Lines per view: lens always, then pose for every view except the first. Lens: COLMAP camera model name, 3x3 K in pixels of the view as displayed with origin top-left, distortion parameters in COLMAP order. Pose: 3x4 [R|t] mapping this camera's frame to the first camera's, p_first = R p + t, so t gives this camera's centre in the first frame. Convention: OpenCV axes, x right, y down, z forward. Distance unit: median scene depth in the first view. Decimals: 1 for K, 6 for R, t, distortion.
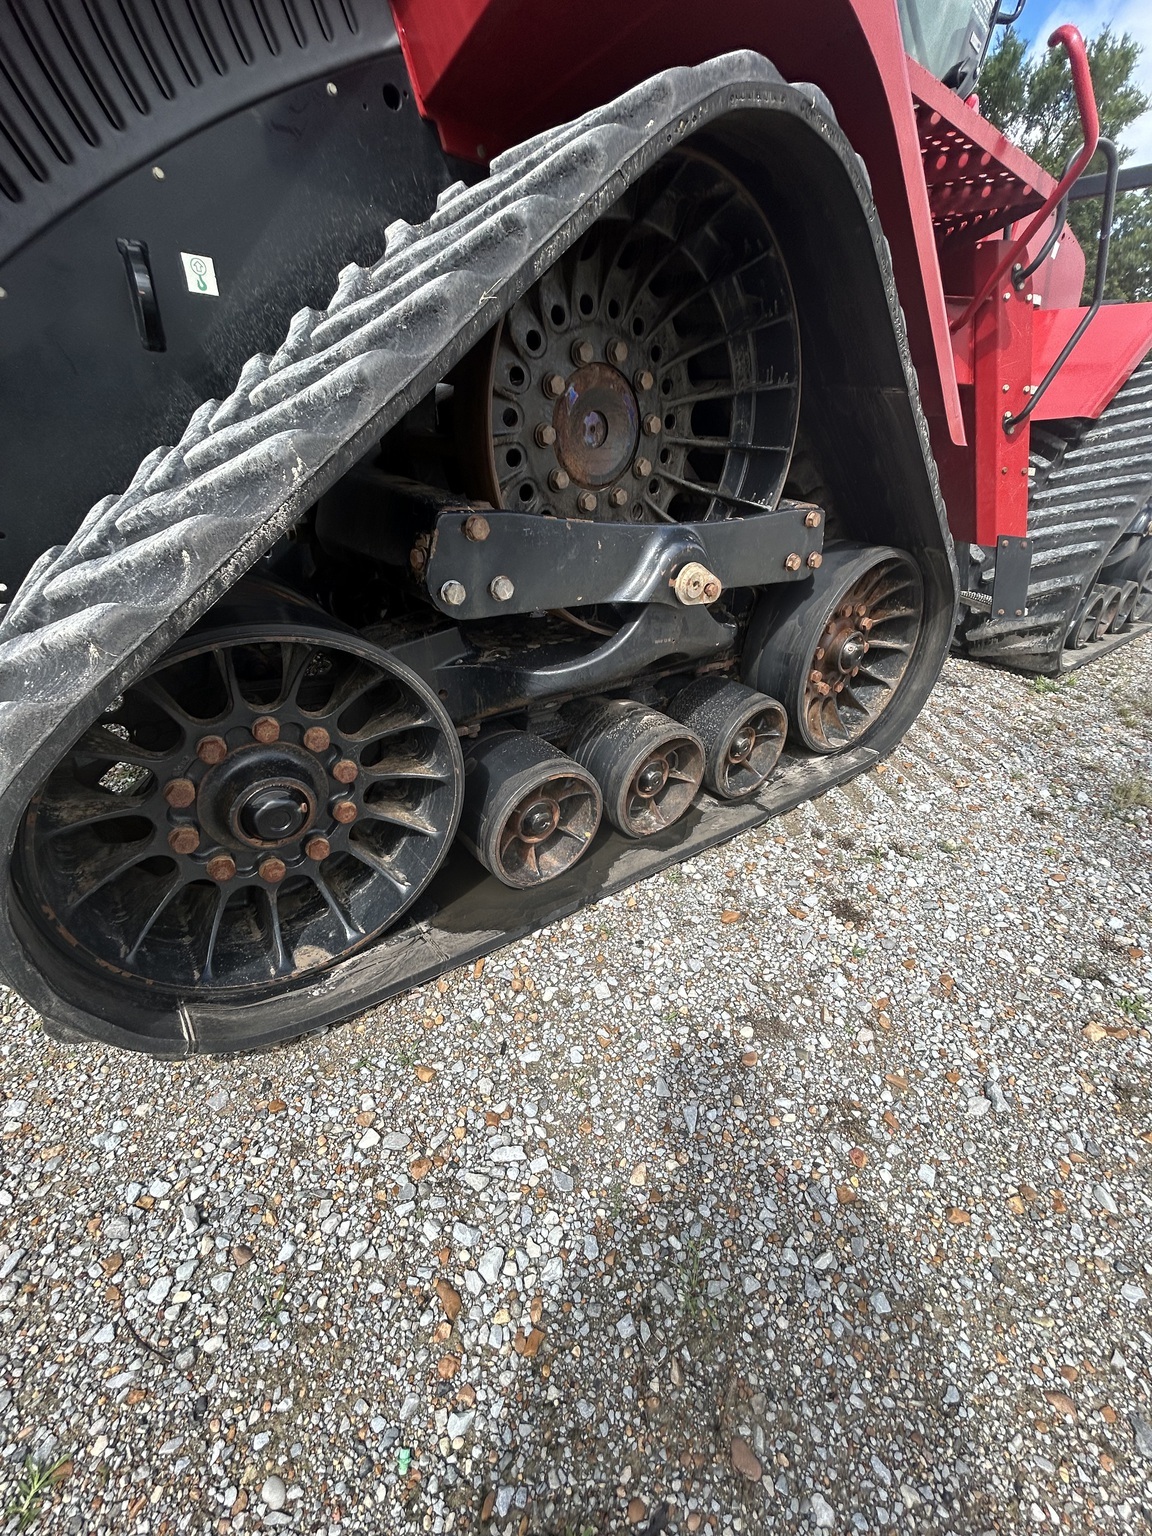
lens RADIAL K [[619.7, 0, 577.2], [0, 619.7, 763.1], [0, 0, 1]] dist [0.002220, -0.000868]
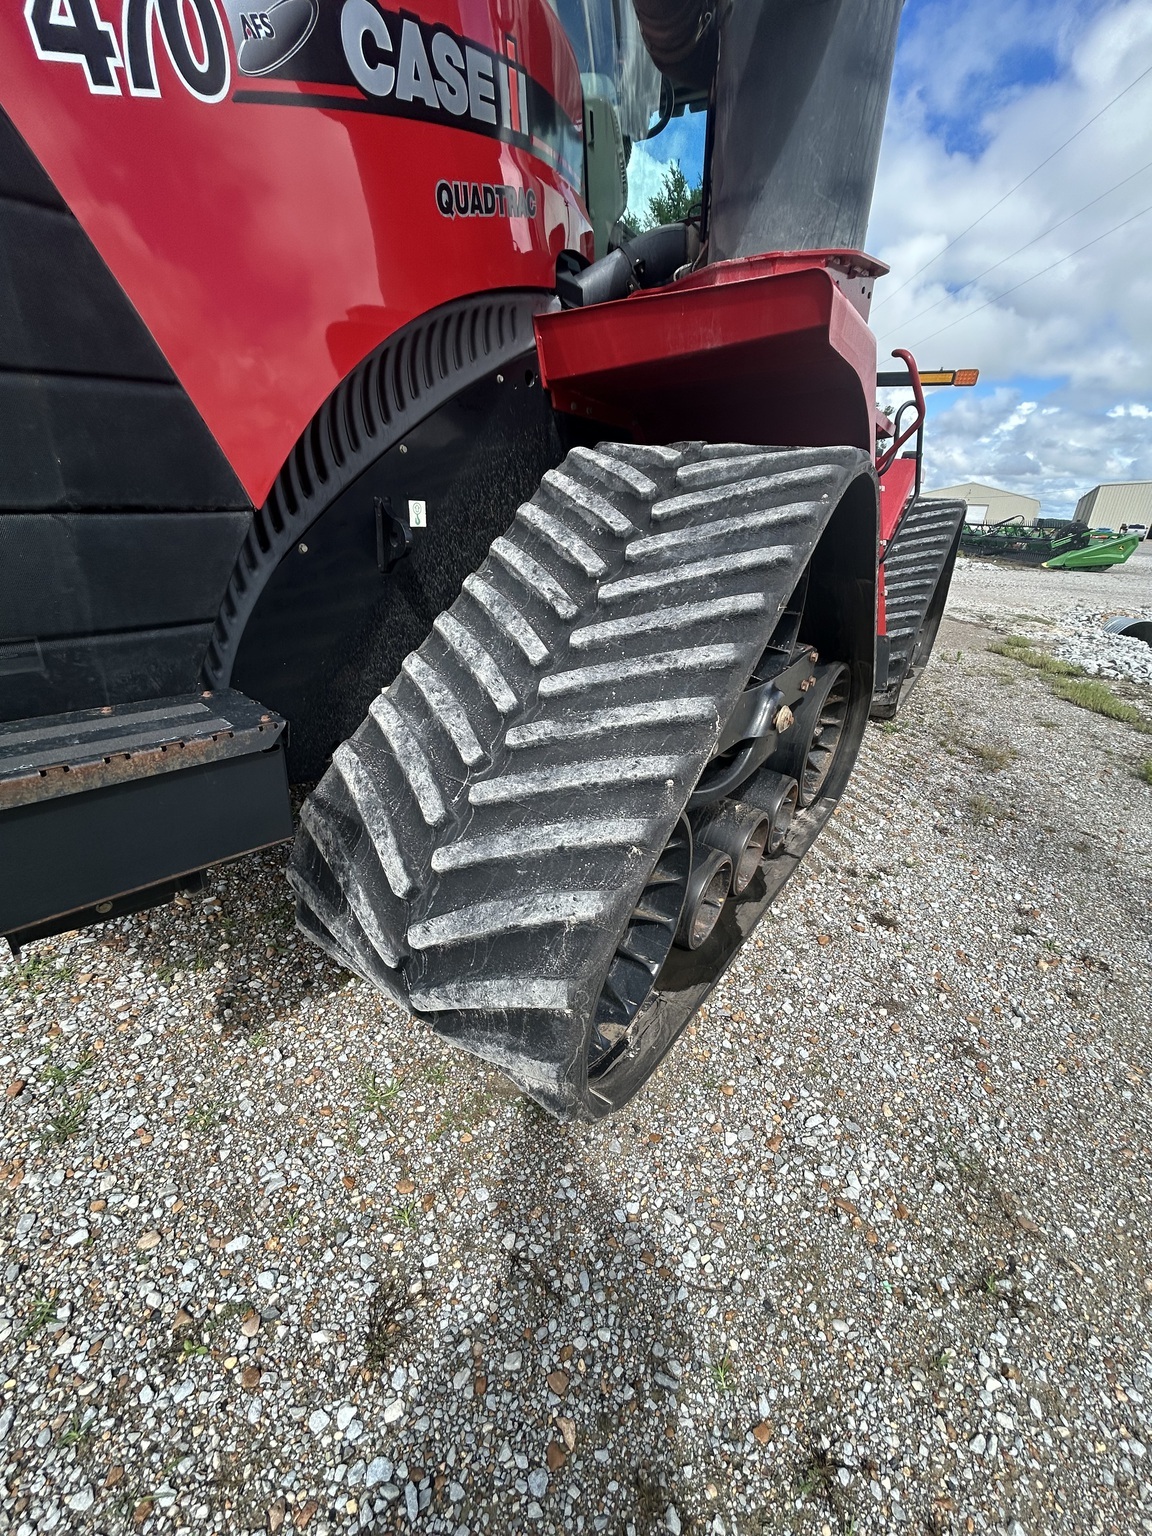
lens RADIAL K [[619.7, 0, 577.2], [0, 619.7, 763.1], [0, 0, 1]] dist [0.002220, -0.000868]
pose [[0.950073, -0.112824, 0.290916, -0.682042], [0.129593, 0.990801, -0.038967, -0.179906], [-0.283843, 0.074722, 0.955955, -0.250954]]
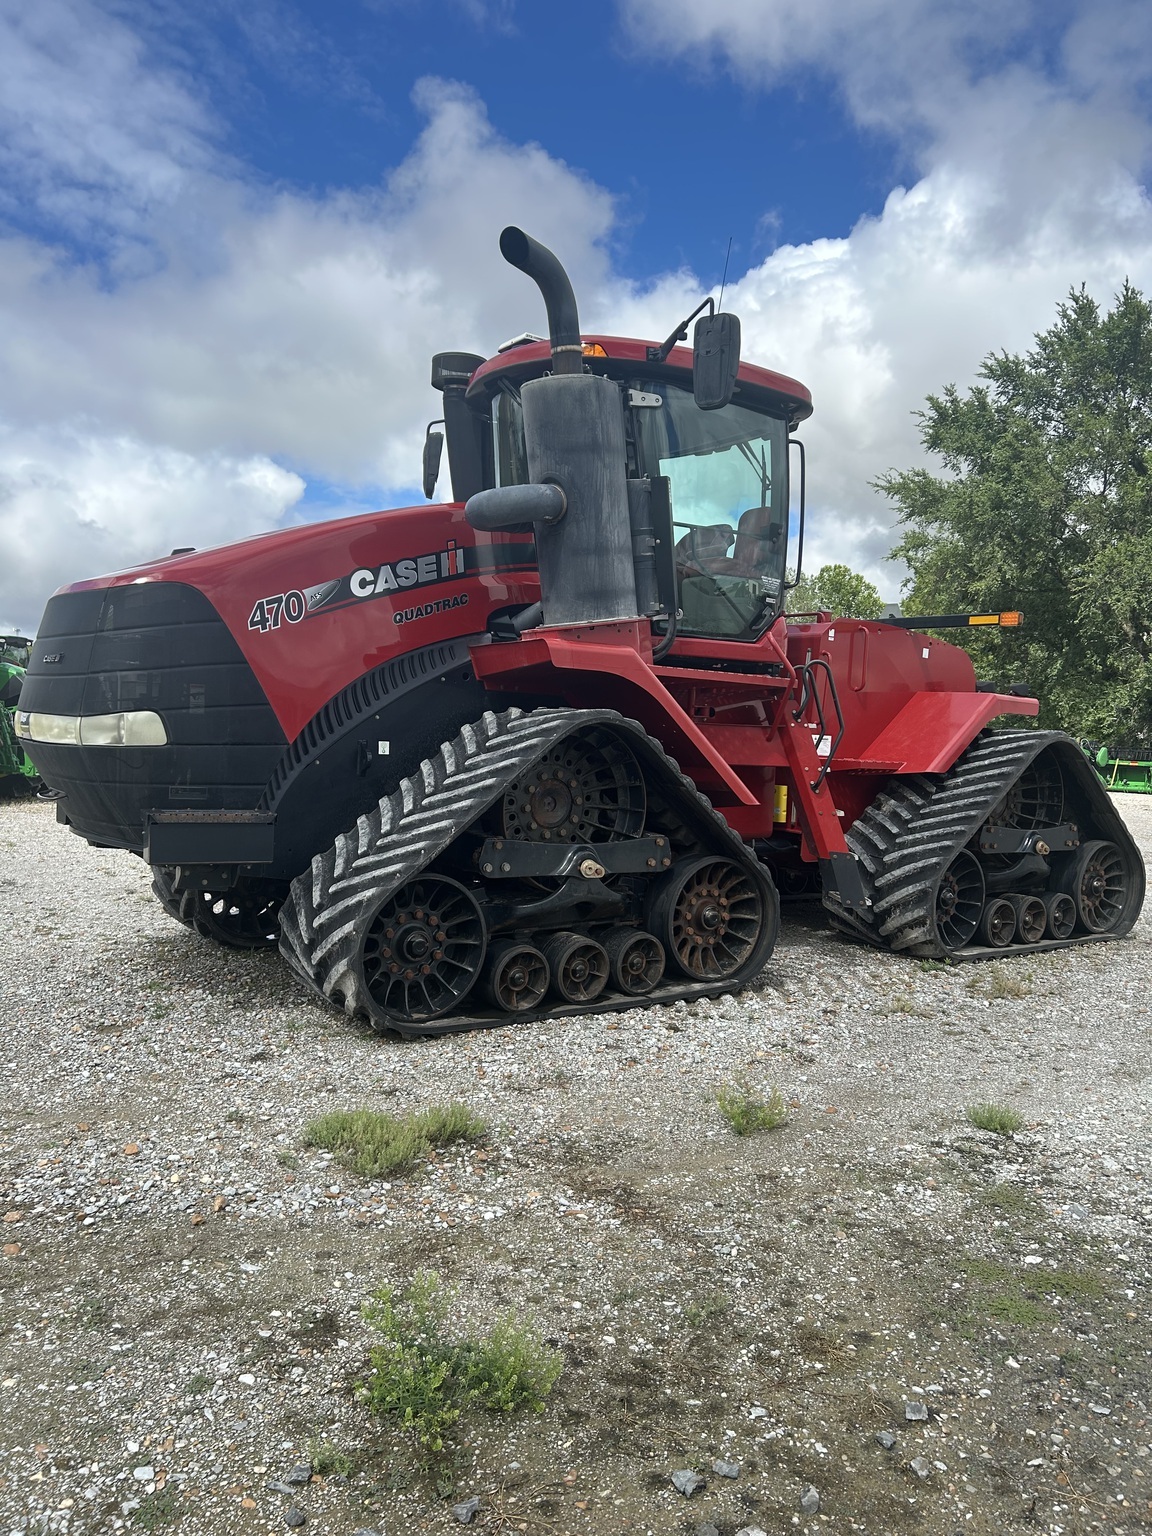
lens RADIAL K [[1127.7, 0, 572.2], [0, 1127.7, 770.3], [0, 0, 1]] dist [0.078136, -0.003769]
pose [[0.999071, -0.007510, -0.042433, 0.283145], [-0.011323, 0.904346, -0.426650, 1.071501], [0.041578, 0.426735, 0.903421, -2.694866]]
